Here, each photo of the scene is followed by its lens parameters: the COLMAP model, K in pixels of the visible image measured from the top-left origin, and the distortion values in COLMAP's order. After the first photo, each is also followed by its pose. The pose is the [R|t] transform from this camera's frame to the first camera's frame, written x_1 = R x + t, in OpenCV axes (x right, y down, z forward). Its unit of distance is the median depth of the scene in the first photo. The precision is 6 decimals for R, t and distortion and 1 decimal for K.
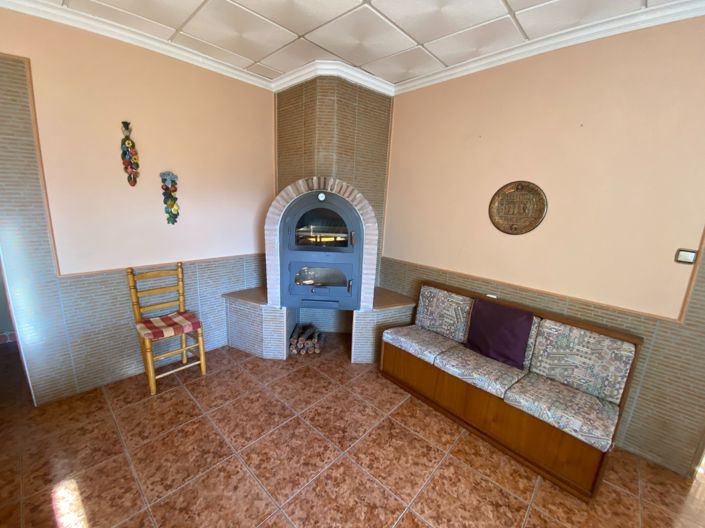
lens RADIAL K [[290.8, 0, 351.2], [0, 290.8, 264.0], [0, 0, 1]] dist [0.047379, -0.029634]
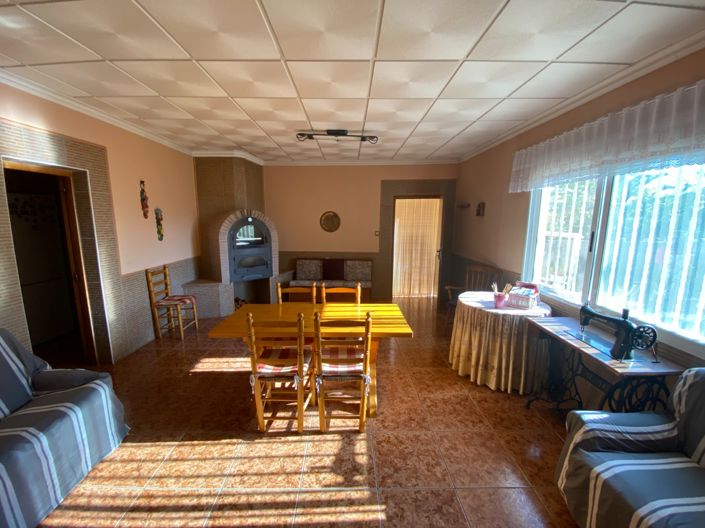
lens RADIAL K [[290.8, 0, 351.2], [0, 290.8, 264.0], [0, 0, 1]] dist [0.047379, -0.029634]
pose [[0.724588, -0.145395, 0.673671, -0.962905], [0.172625, 0.984622, 0.026834, 0.124884], [-0.667213, 0.096849, 0.738544, -0.859379]]
